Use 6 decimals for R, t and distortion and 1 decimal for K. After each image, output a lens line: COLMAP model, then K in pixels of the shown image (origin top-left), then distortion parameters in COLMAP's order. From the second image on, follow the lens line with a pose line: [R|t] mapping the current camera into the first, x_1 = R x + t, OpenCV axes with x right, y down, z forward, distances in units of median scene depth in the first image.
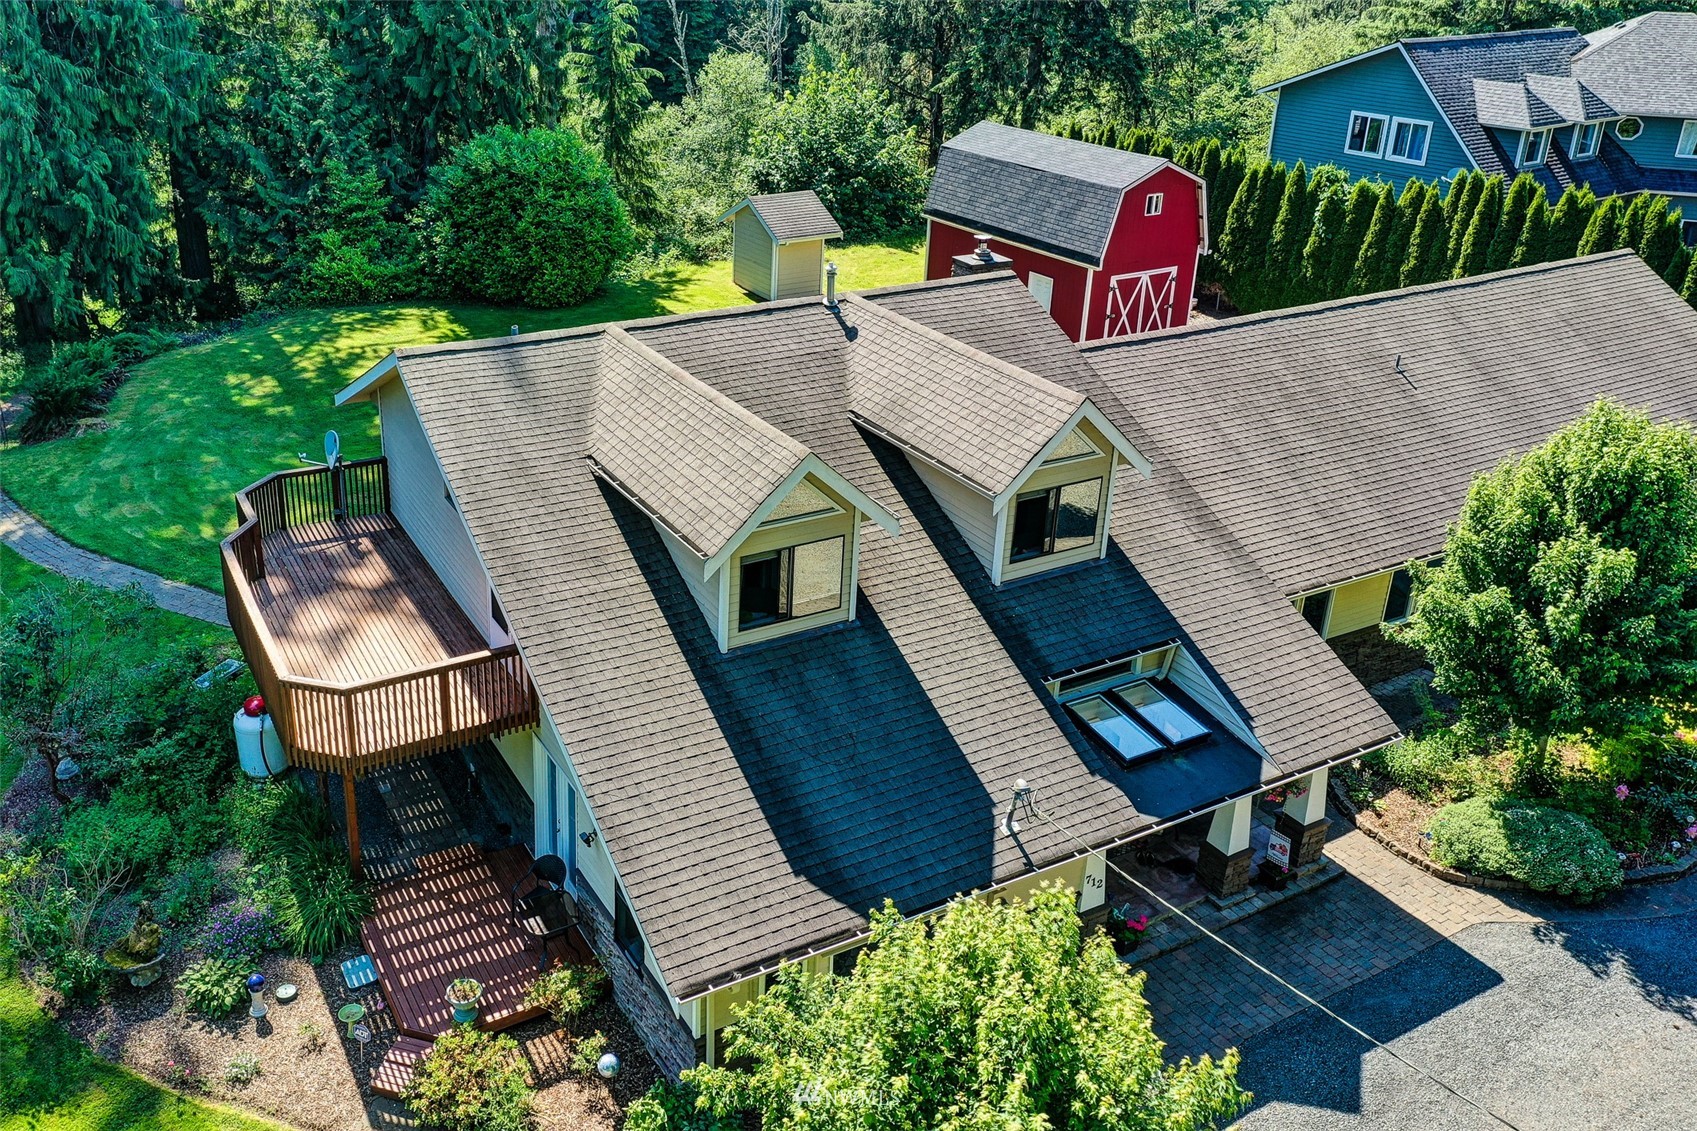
lens RADIAL K [[1389.3, 0, 730.0], [0, 1389.3, 510.6], [0, 0, 1]] dist [-0.003727, -0.003697]
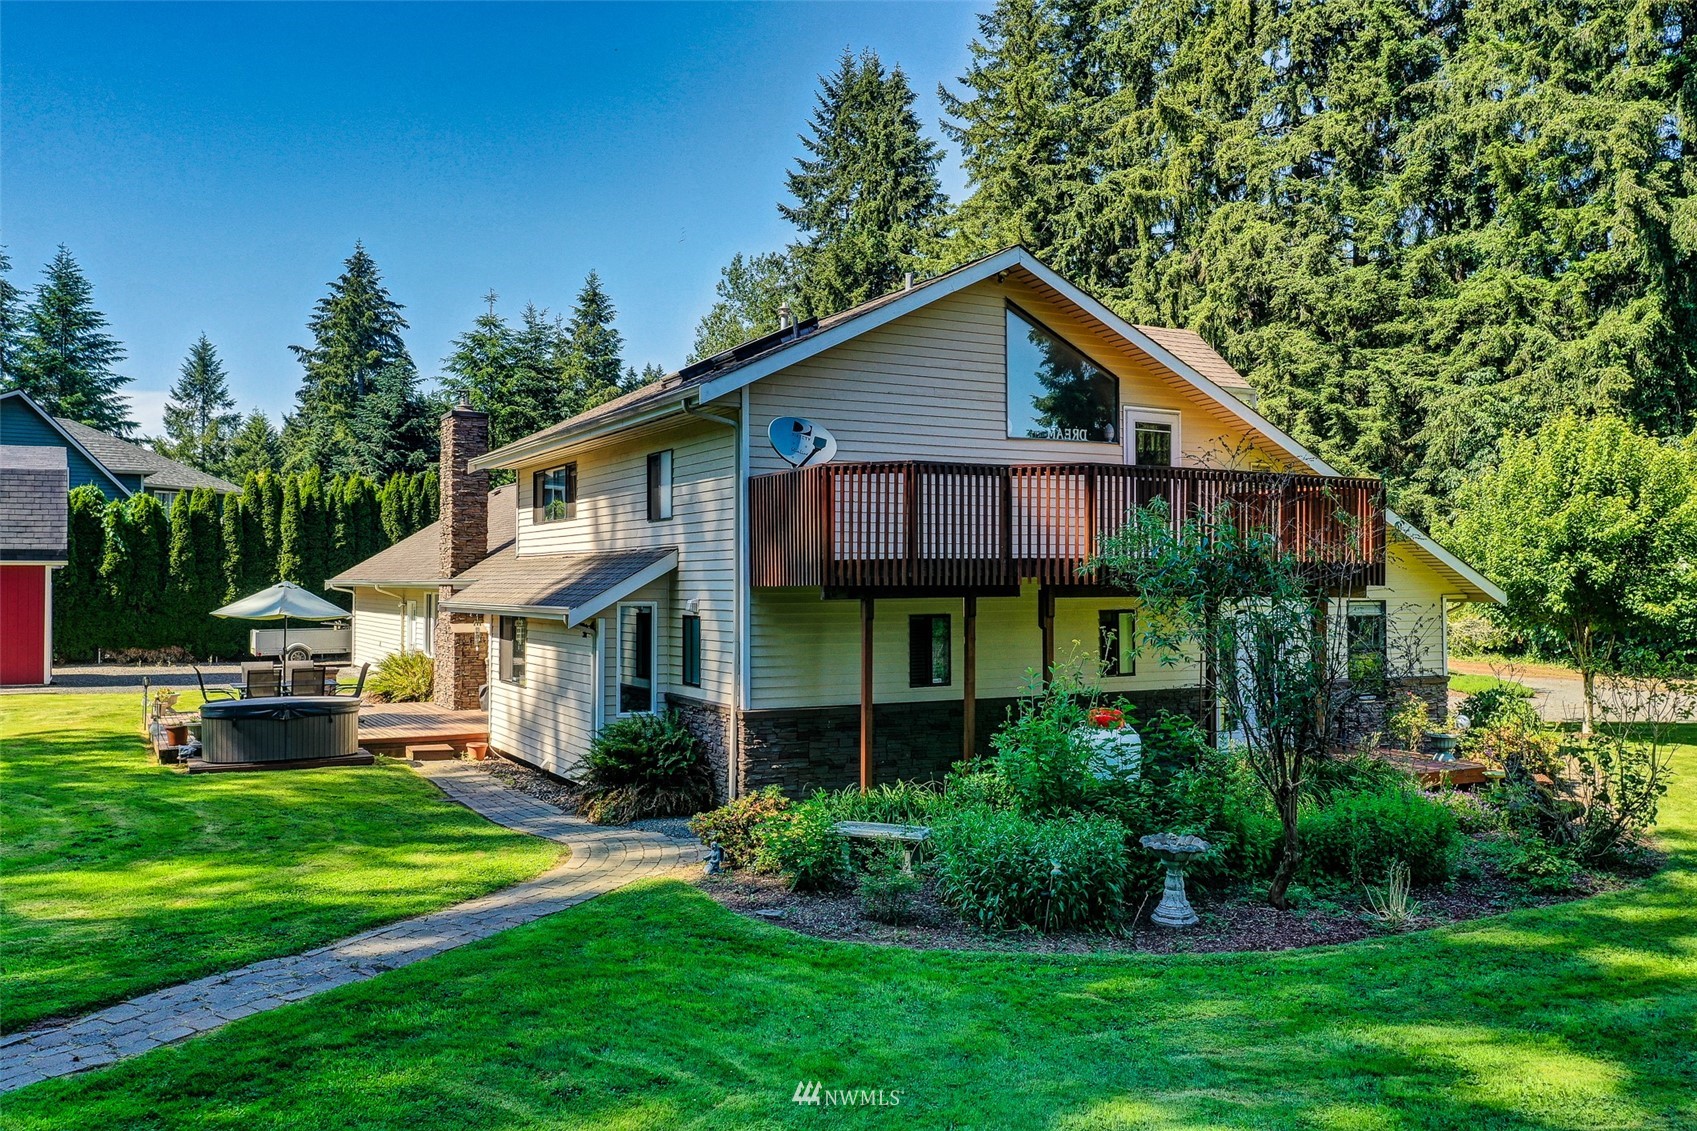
lens RADIAL K [[1370.4, 0, 848.5], [0, 1370.4, 565.5], [0, 0, 1]] dist [-0.007734, -0.008818]
pose [[0.001364, -0.000401, 0.999999, -0.523670], [0.399856, 0.916578, -0.000178, 0.011725], [-0.916577, 0.399855, 0.001411, 0.558588]]
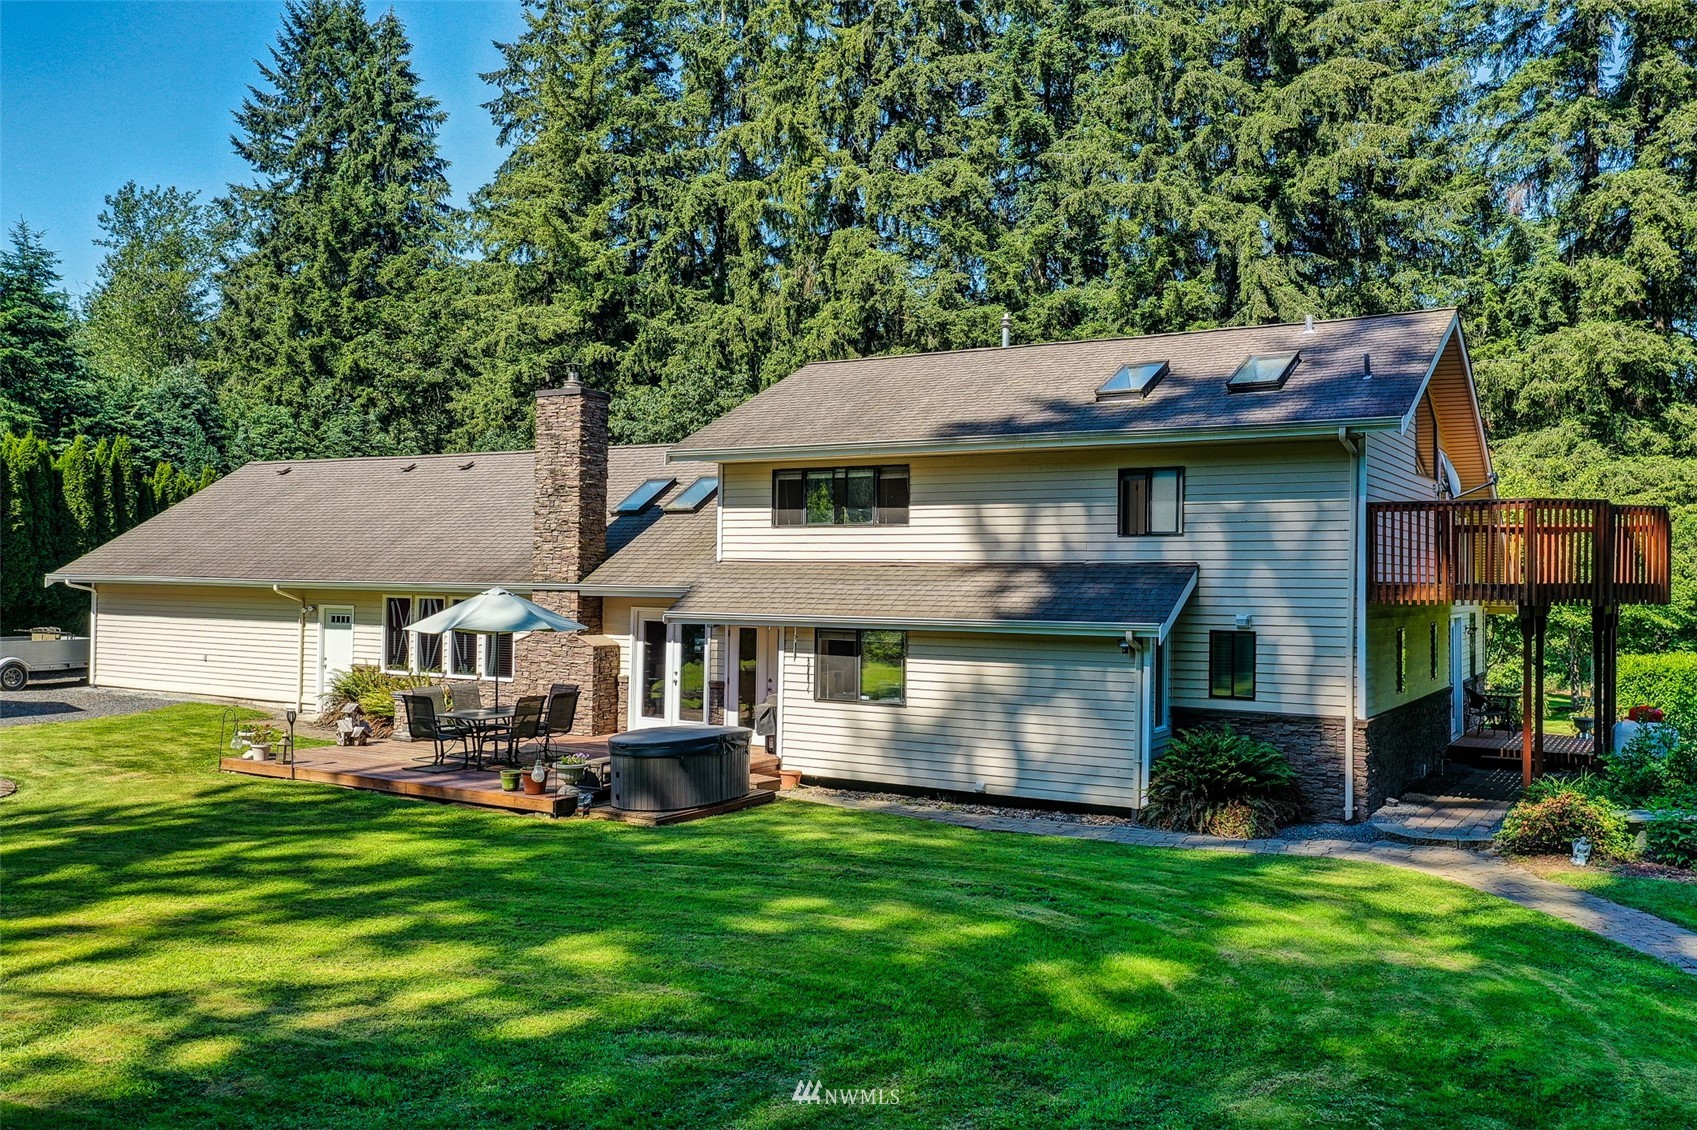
lens RADIAL K [[1355.4, 0, 890.7], [0, 1355.4, 584.9], [0, 0, 1]] dist [0.006347, -0.007121]
pose [[-0.527527, -0.023820, 0.849204, -0.412718], [0.321171, 0.919828, 0.225313, -0.140455], [-0.786489, 0.391599, -0.477584, 0.897639]]
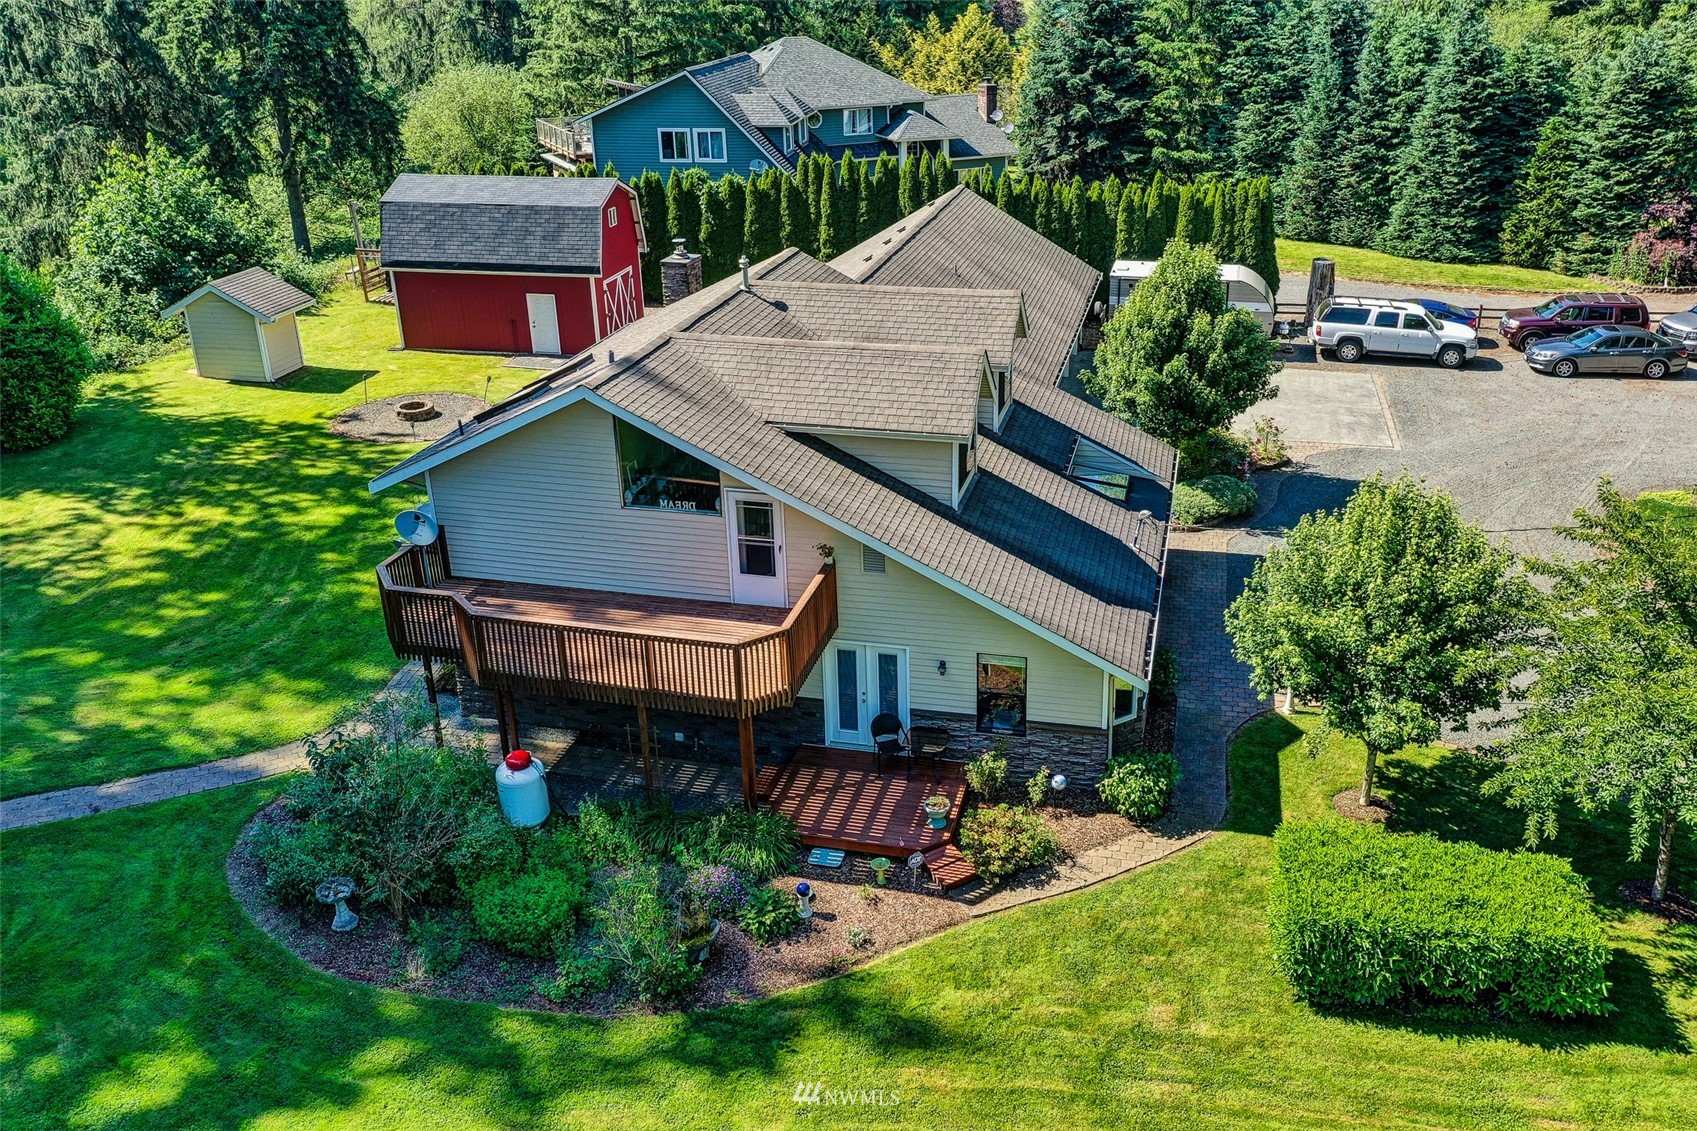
lens RADIAL K [[1319.2, 0, 932.7], [0, 1319.2, 564.9], [0, 0, 1]] dist [-0.034267, 0.003852]
pose [[0.638862, -0.334085, 0.692995, -0.402959], [0.320070, 0.934551, 0.155469, -0.025844], [-0.699579, 0.122484, 0.703980, 0.038359]]
